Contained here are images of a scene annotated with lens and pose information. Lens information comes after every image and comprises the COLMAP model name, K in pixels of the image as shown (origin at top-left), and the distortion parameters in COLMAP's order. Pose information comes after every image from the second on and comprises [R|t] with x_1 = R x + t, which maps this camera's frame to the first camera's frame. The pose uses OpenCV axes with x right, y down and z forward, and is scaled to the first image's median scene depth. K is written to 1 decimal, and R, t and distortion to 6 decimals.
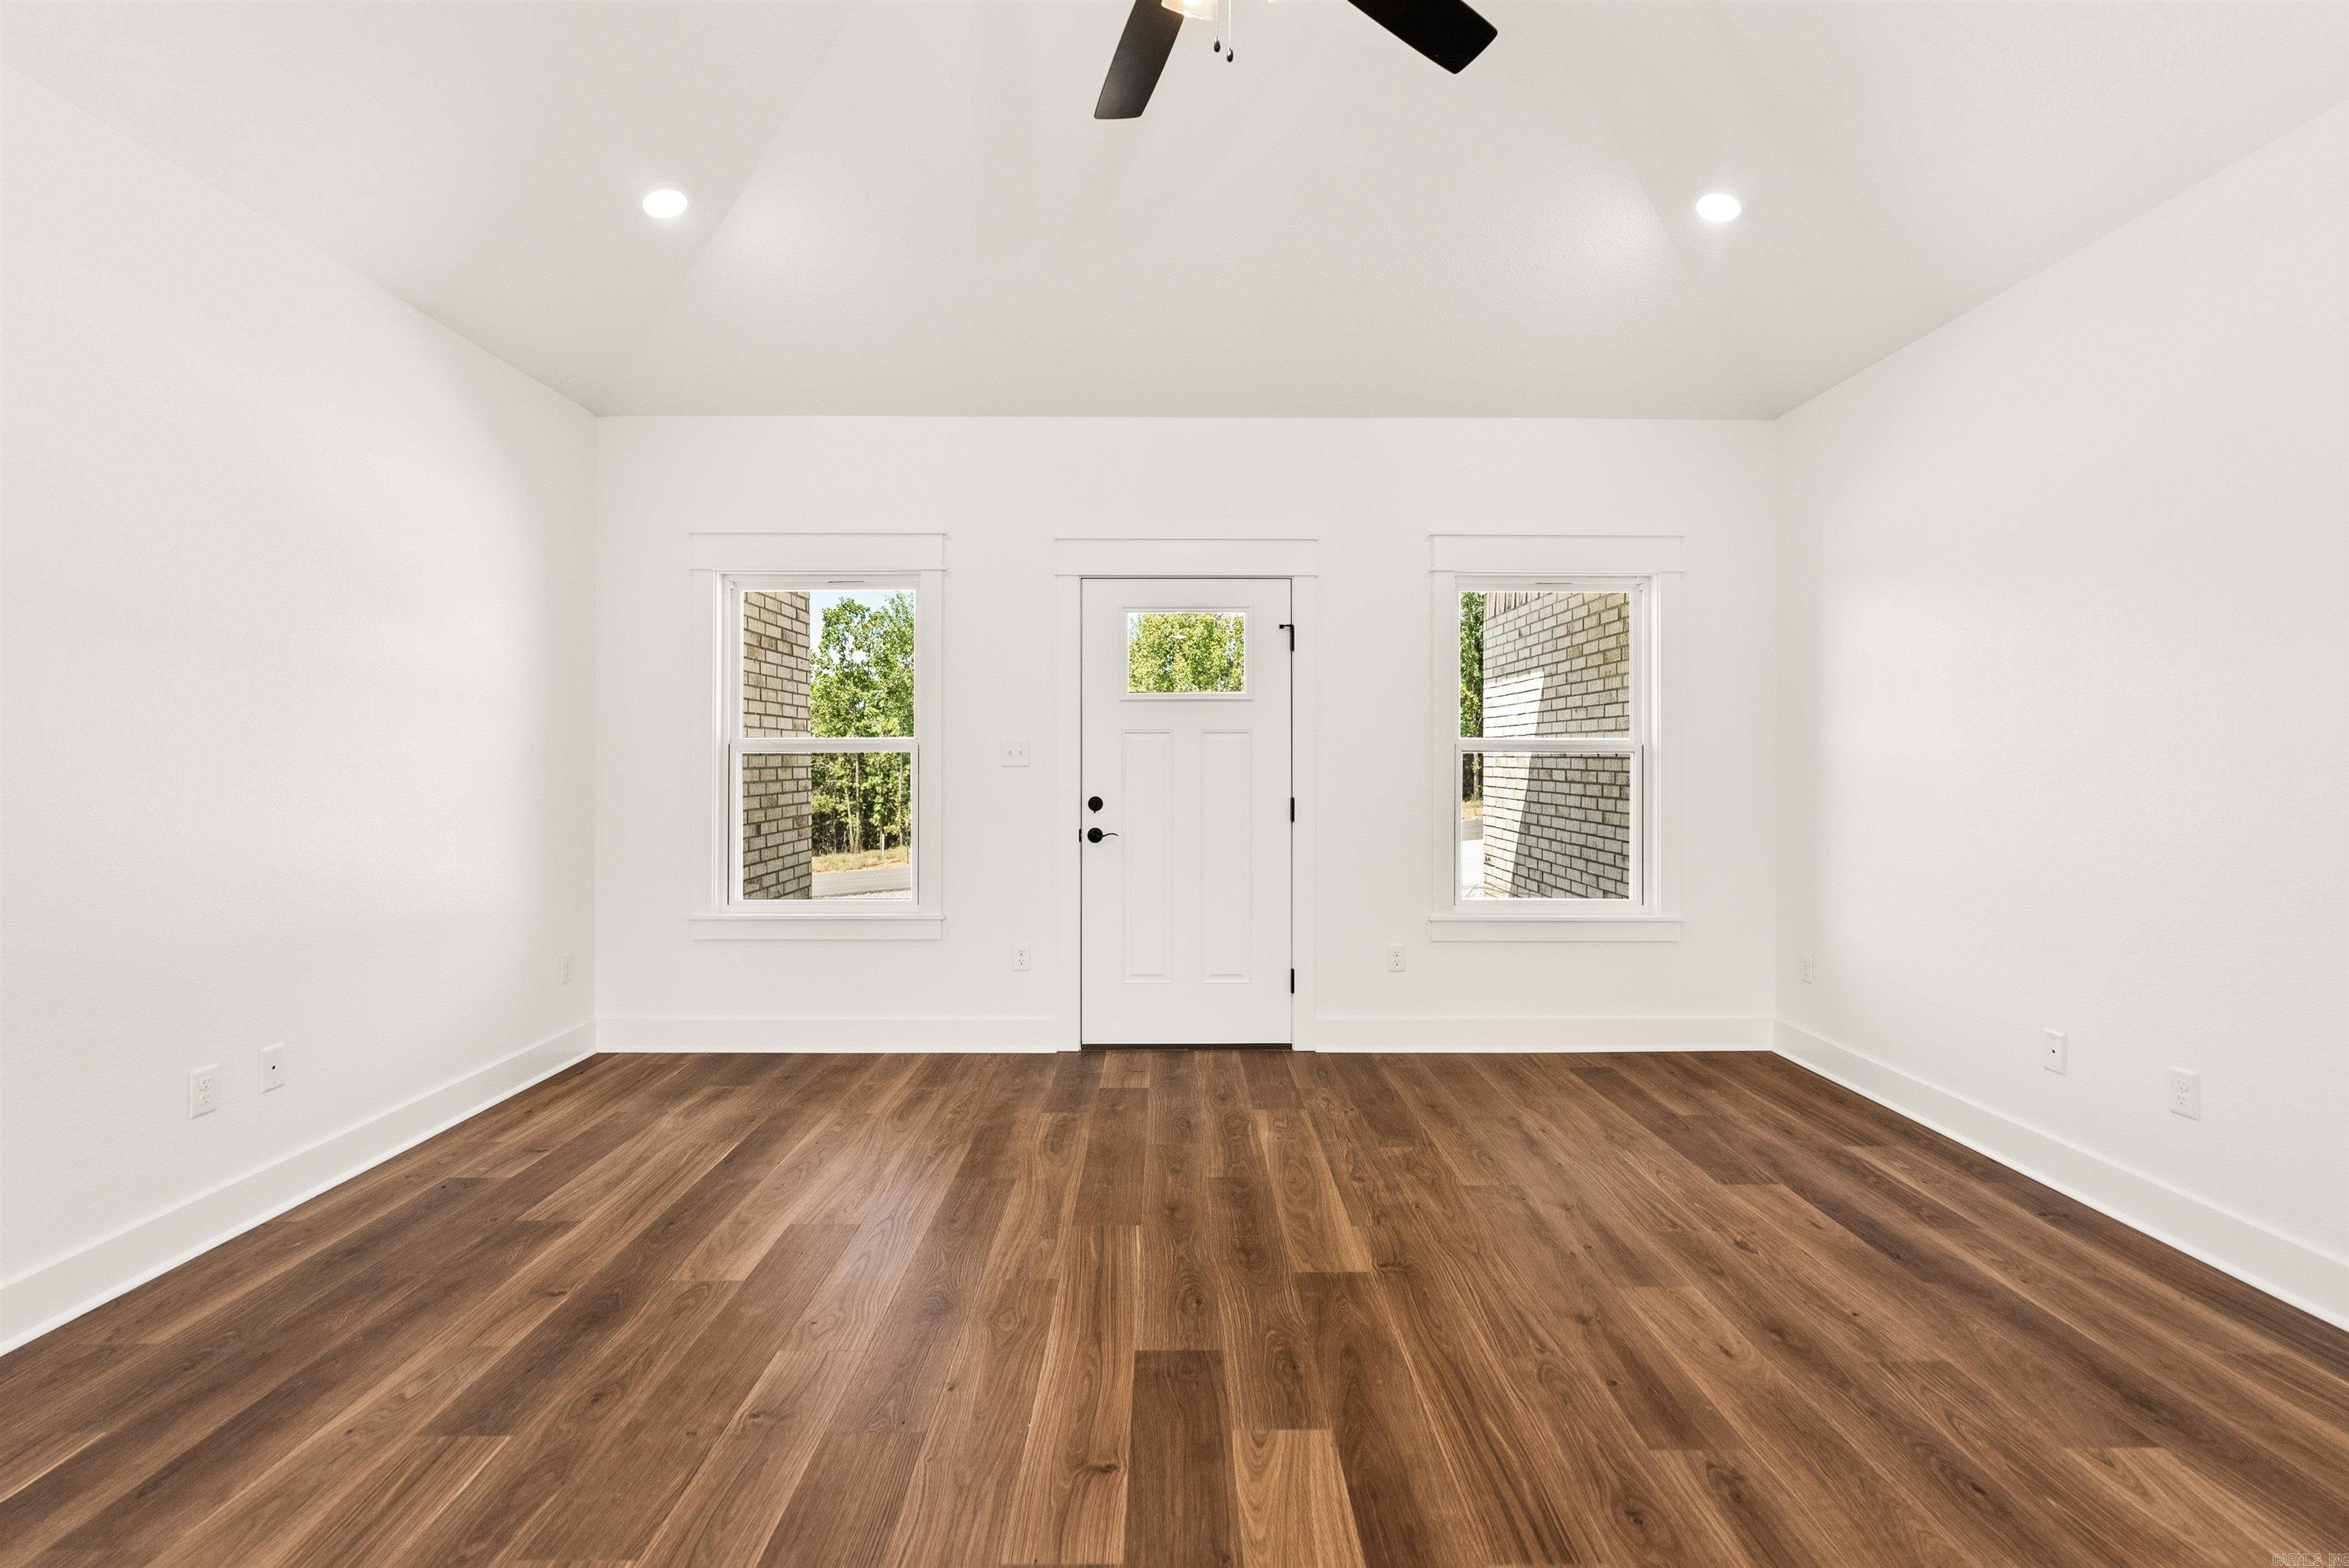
lens RADIAL K [[1049.8, 0, 1176.7], [0, 1049.8, 754.4], [0, 0, 1]] dist [-0.004109, 0.000423]
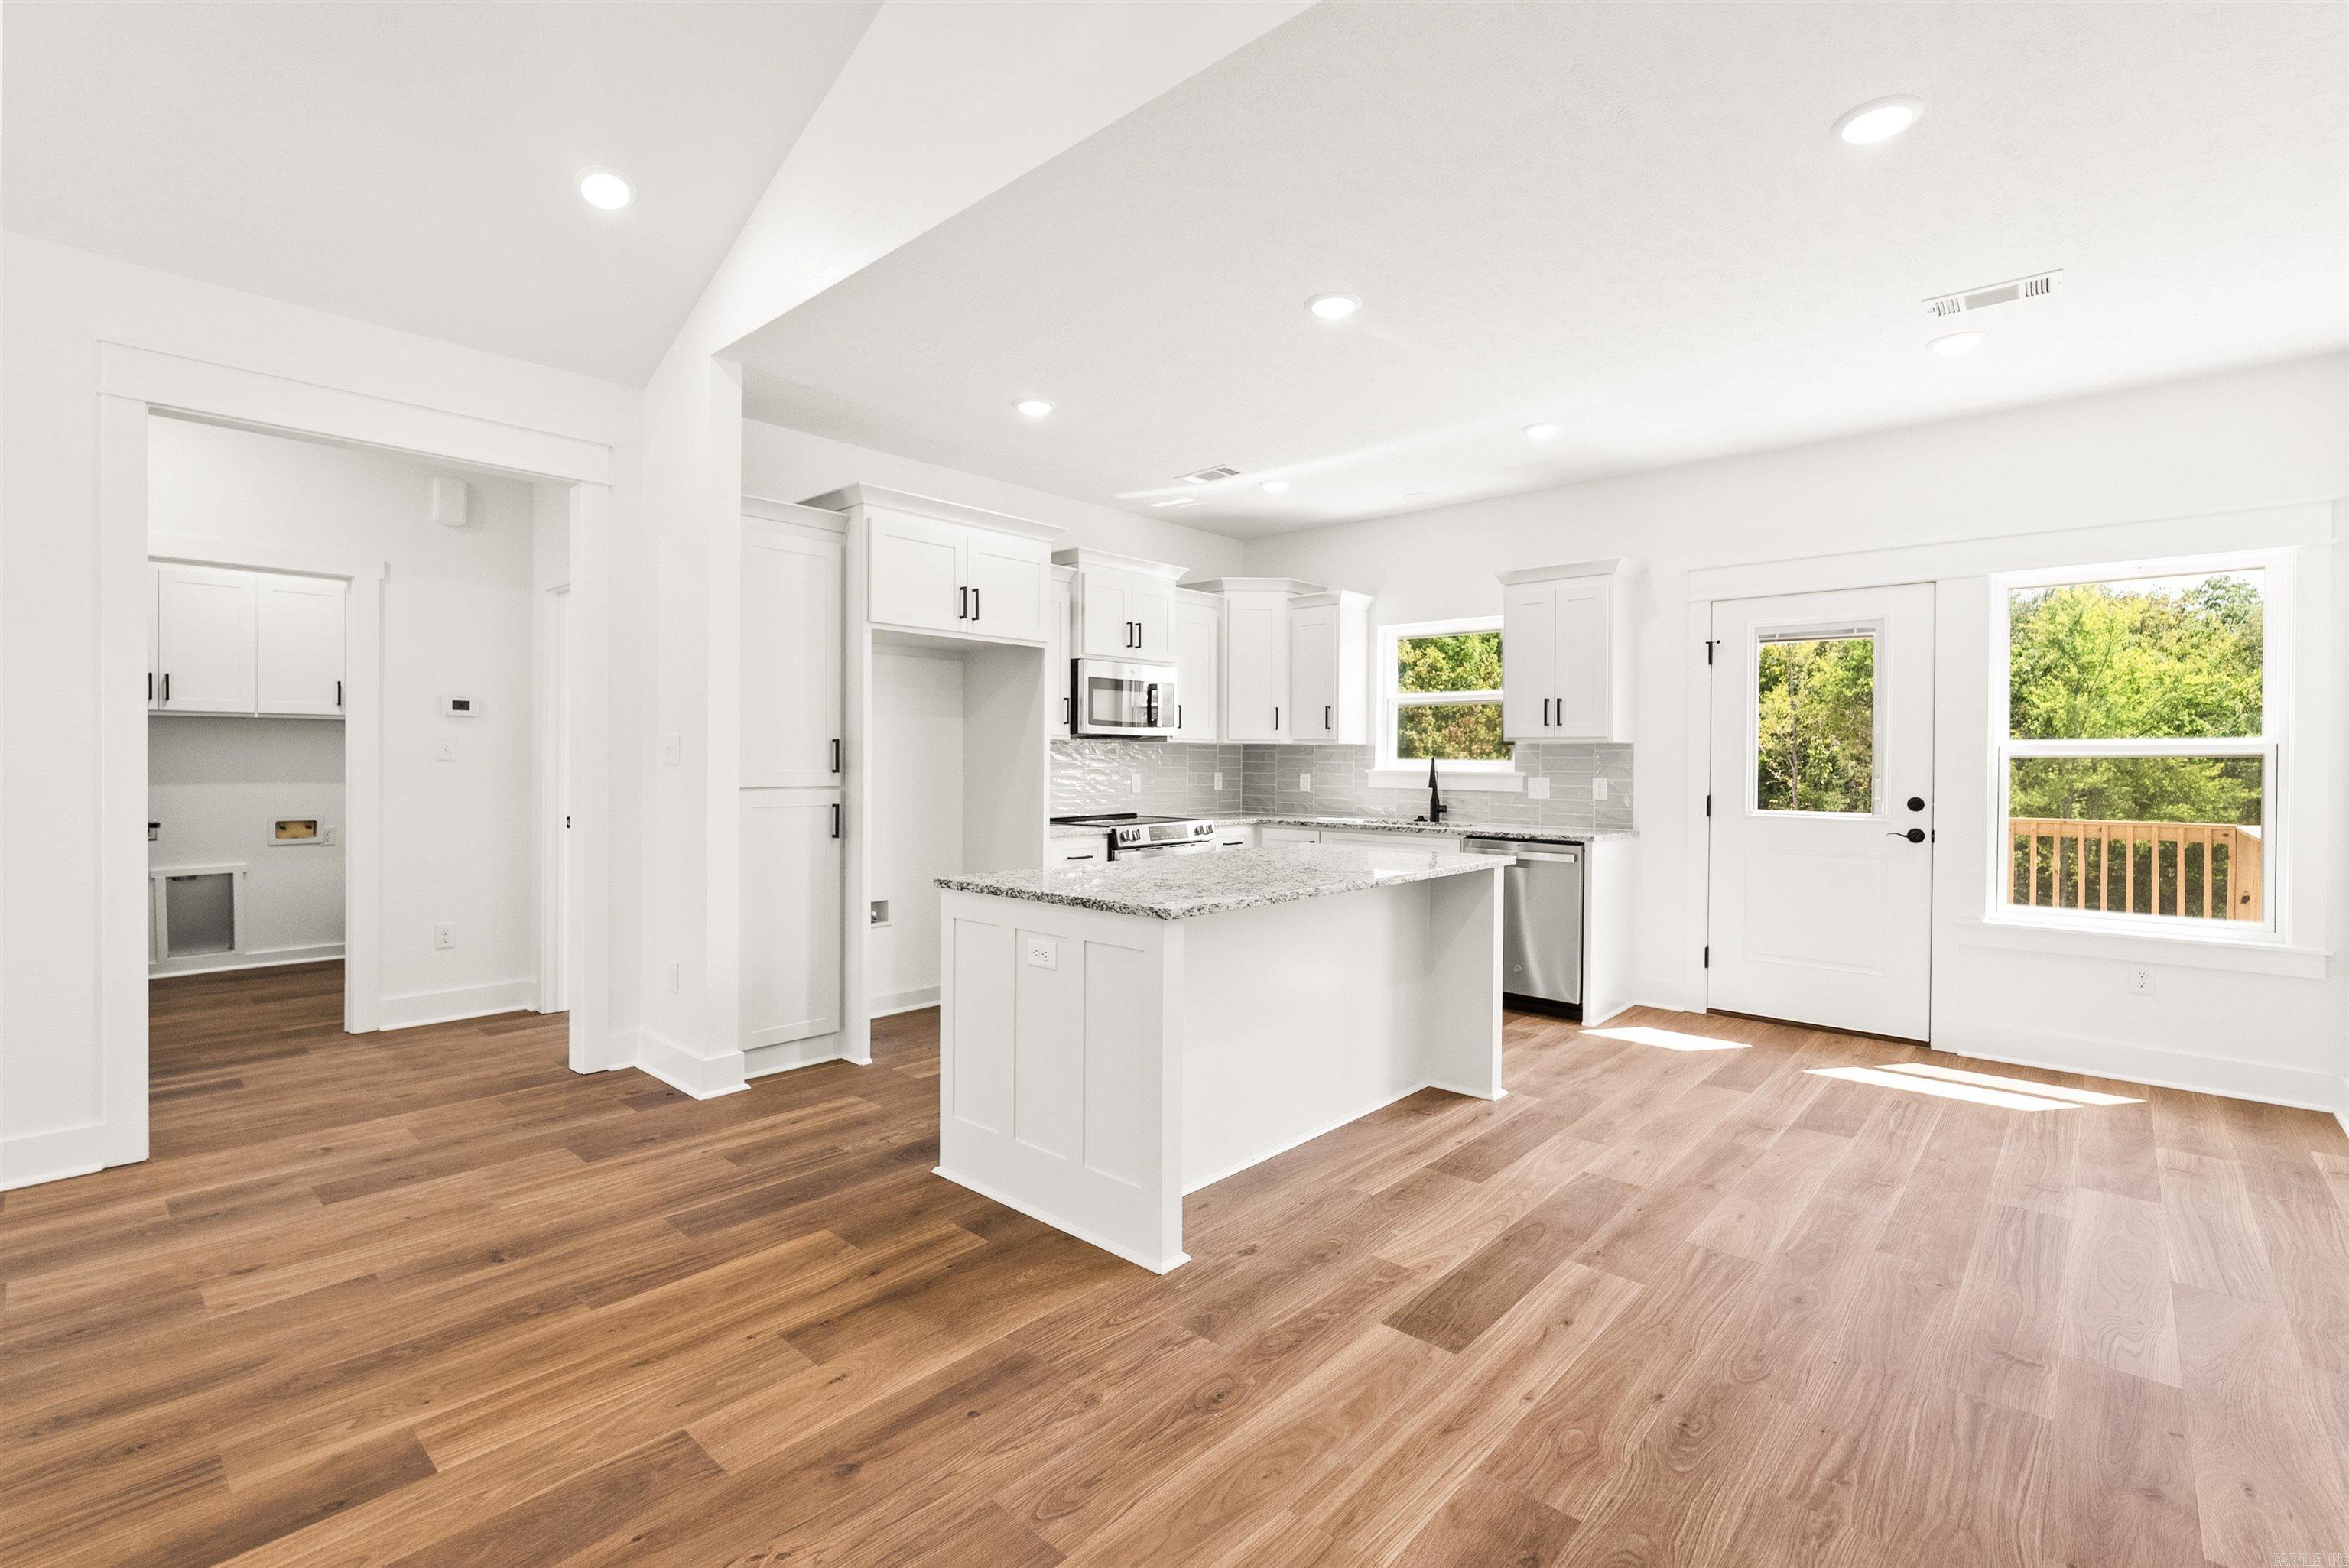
lens RADIAL K [[1041.2, 0, 1180.7], [0, 1041.2, 760.6], [0, 0, 1]] dist [-0.006339, 0.000270]
pose [[-0.738831, -0.008332, 0.673839, -0.504627], [-0.009117, 0.999956, 0.002369, 0.003617], [-0.673829, -0.004393, -0.738874, 0.502845]]
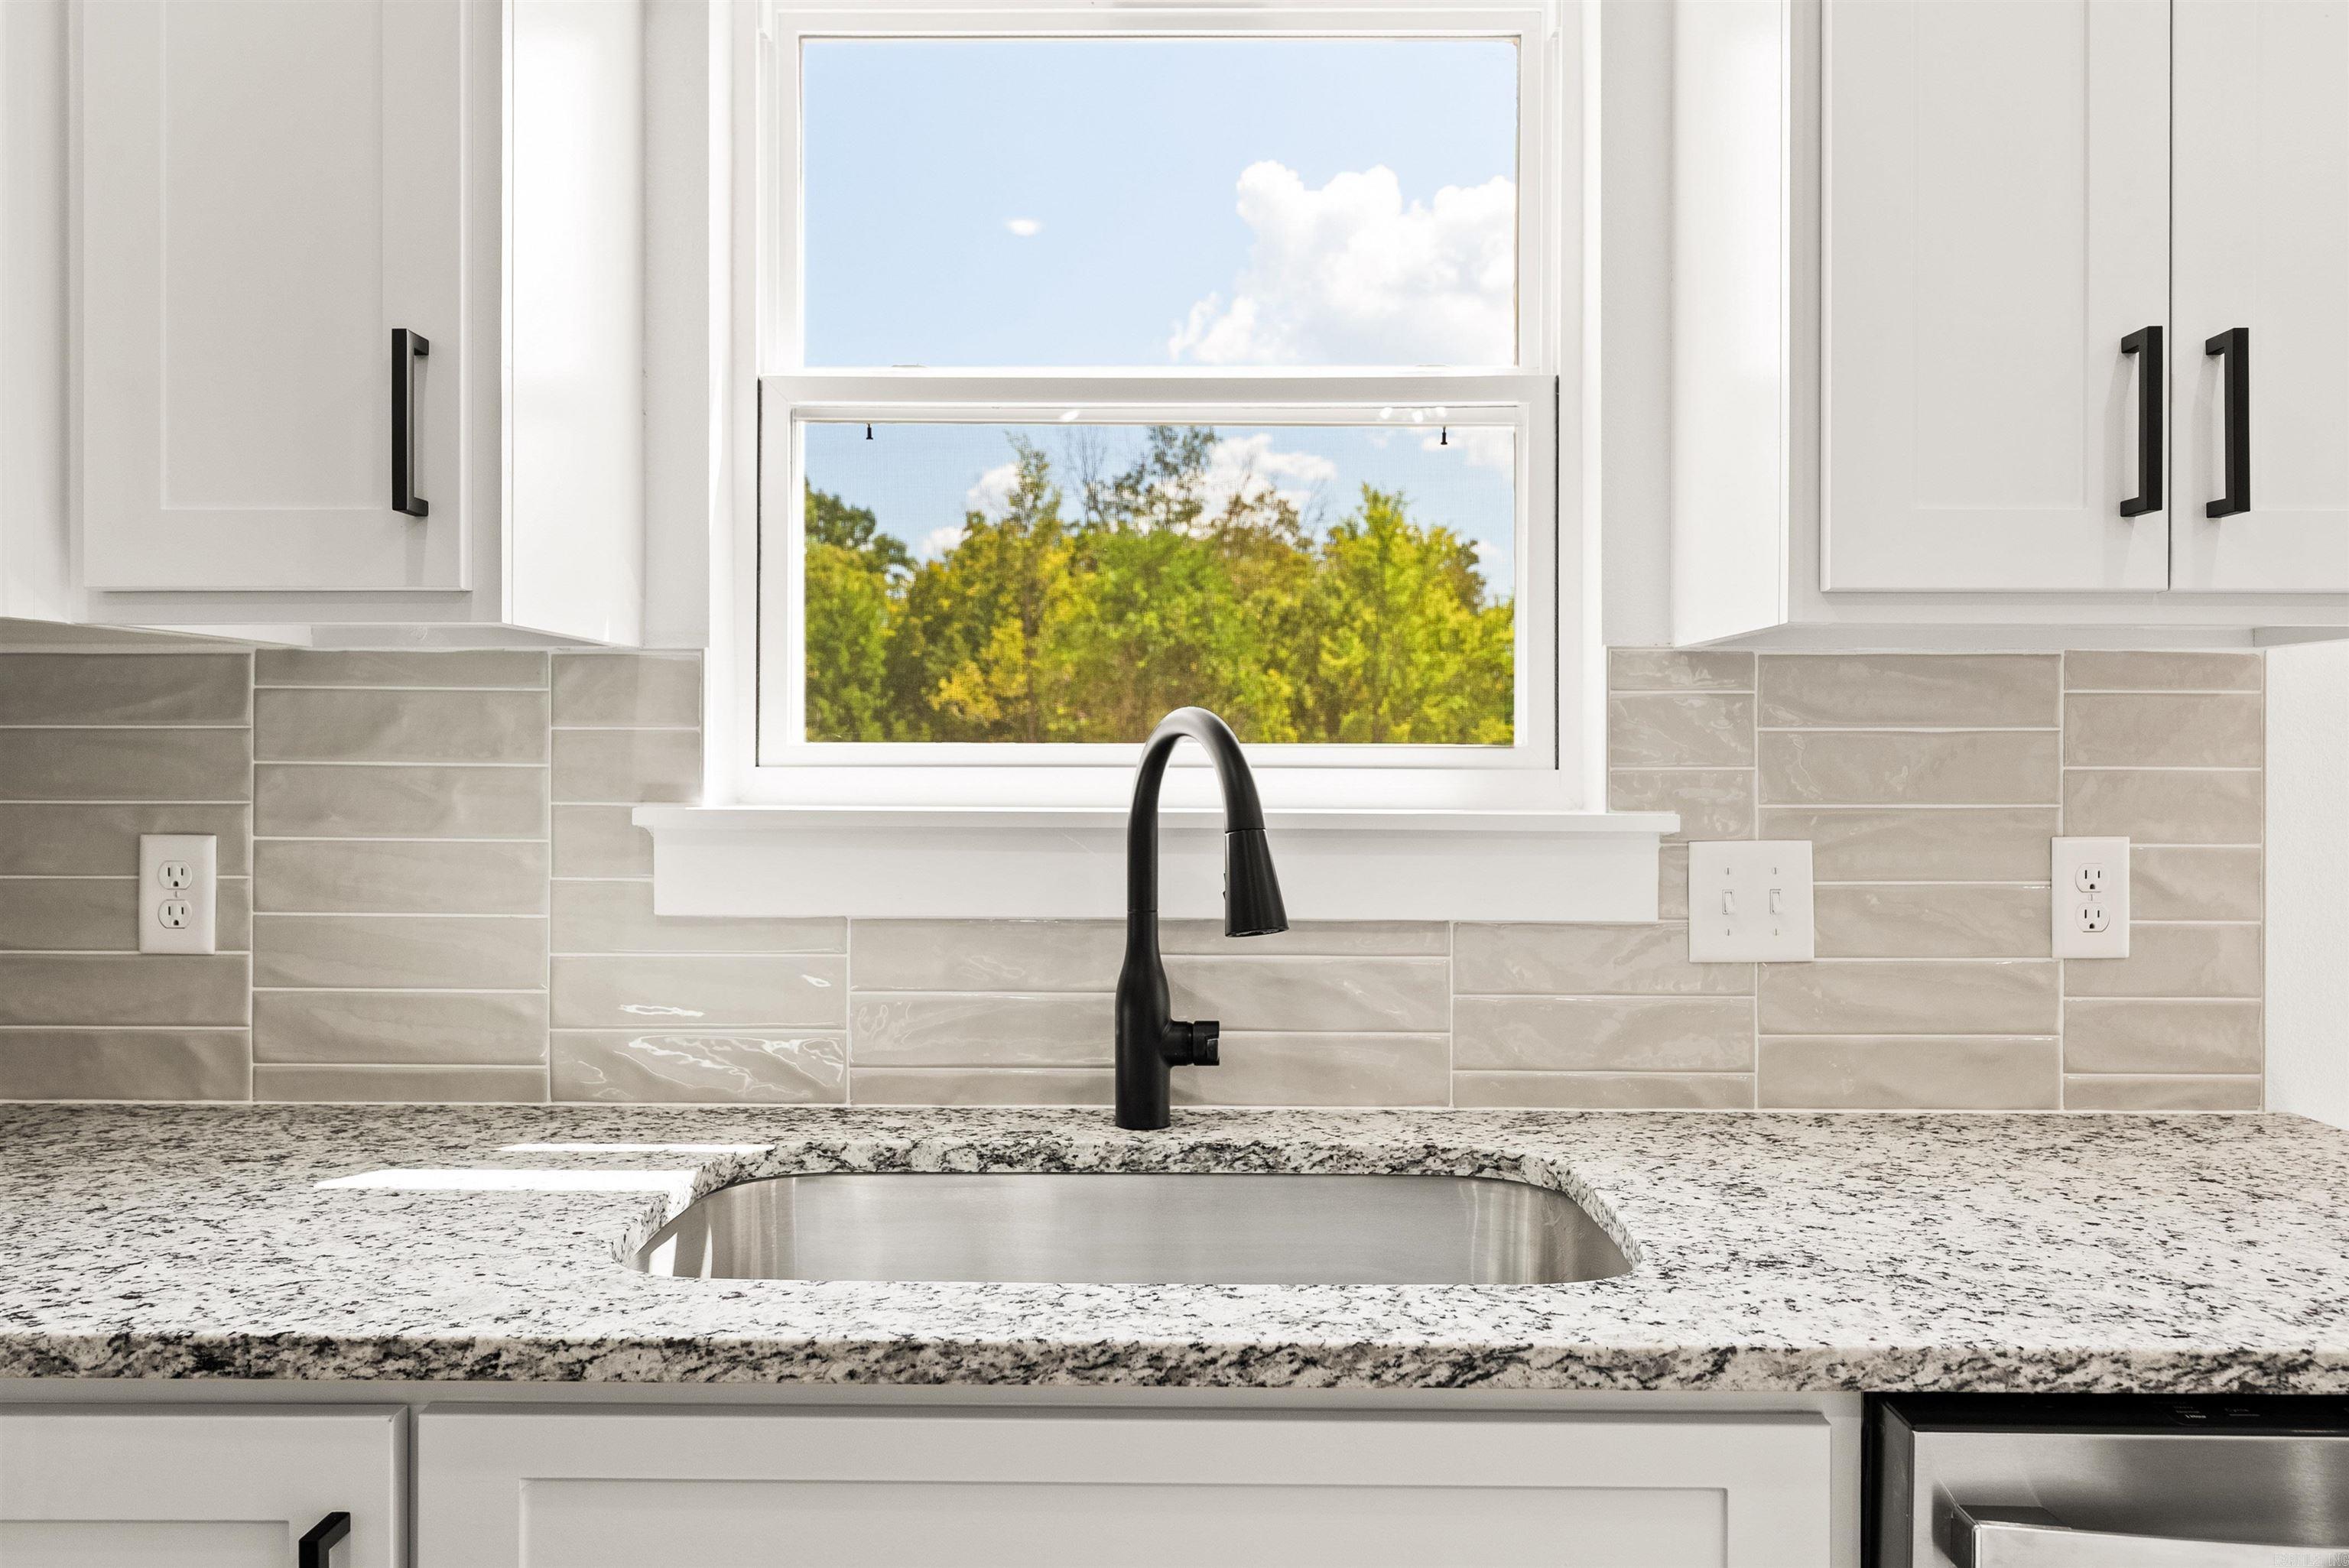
lens RADIAL K [[1605.0, 0, 1174.3], [0, 1605.0, 751.6], [0, 0, 1]] dist [0.001059, -0.002027]
pose [[-0.999649, -0.004646, 0.026096, 0.294391], [-0.004629, 0.999989, 0.000679, 0.004367], [-0.026099, 0.000558, -0.999659, -0.579638]]
